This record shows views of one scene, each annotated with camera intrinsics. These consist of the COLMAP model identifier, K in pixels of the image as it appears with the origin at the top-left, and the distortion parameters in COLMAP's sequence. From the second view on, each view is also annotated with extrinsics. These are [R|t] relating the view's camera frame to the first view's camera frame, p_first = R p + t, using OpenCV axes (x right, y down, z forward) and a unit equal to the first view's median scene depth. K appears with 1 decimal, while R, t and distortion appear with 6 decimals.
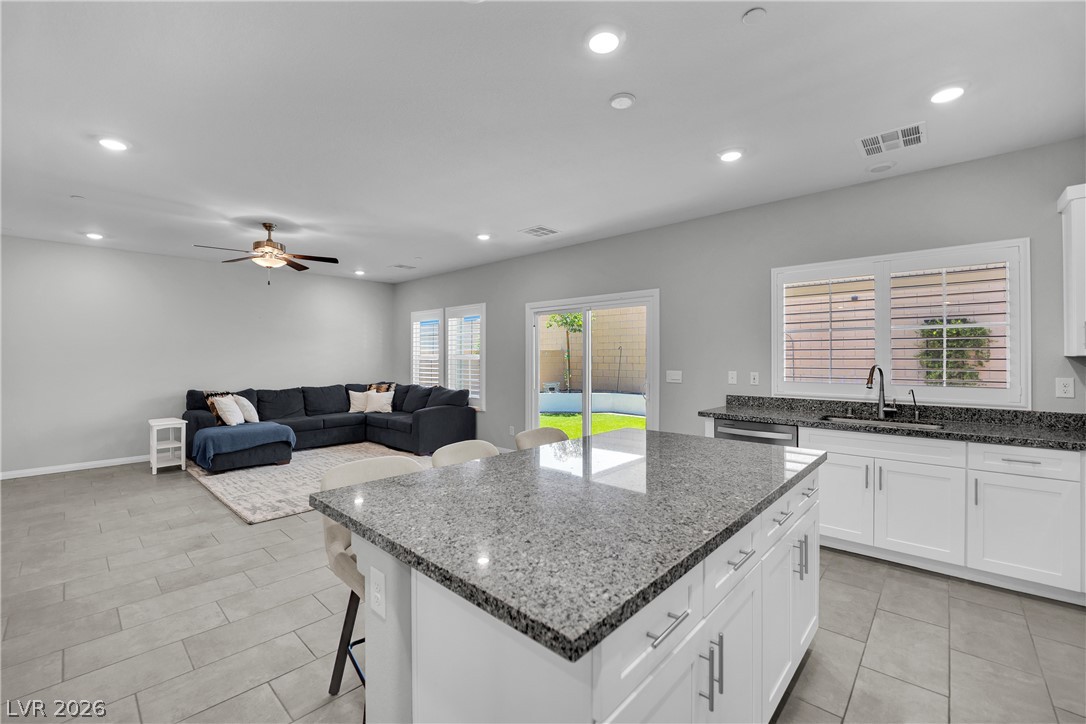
lens RADIAL K [[453.6, 0, 543.3], [0, 453.6, 351.4], [0, 0, 1]] dist [-0.027245, -0.000418]
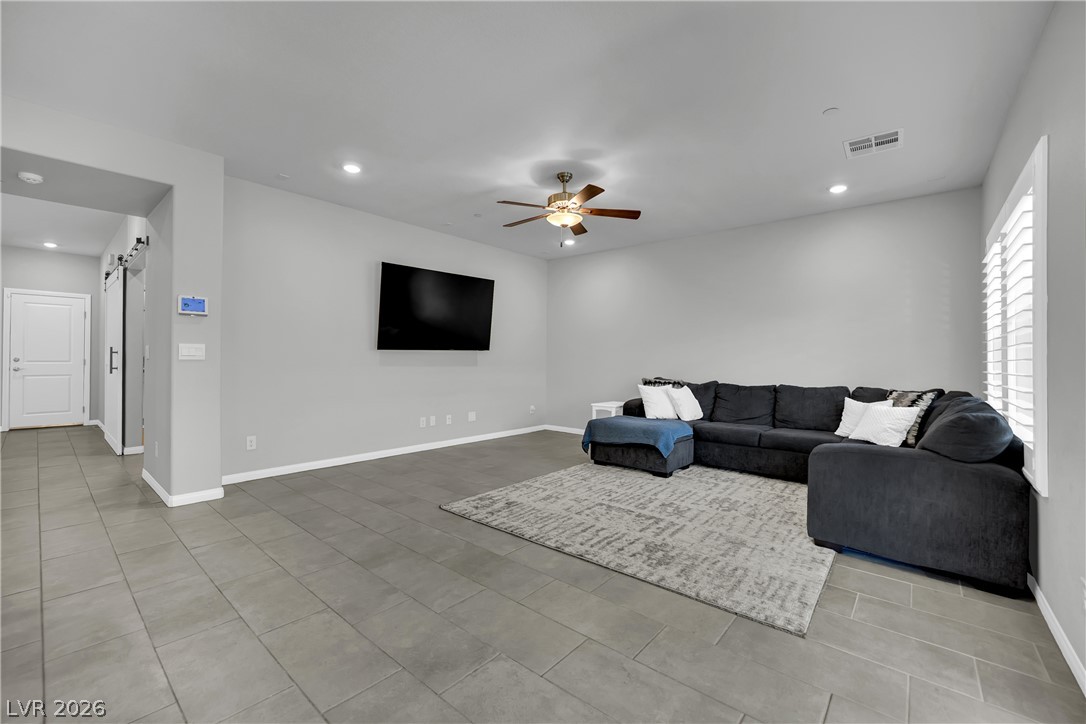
lens RADIAL K [[448.9, 0, 533.6], [0, 448.9, 362.0], [0, 0, 1]] dist [-0.024531, 0.000005]
pose [[0.025198, 0.012666, -0.999602, 0.181613], [-0.001953, 0.999918, 0.012621, 0.044110], [0.999681, 0.001634, 0.025220, 0.747844]]
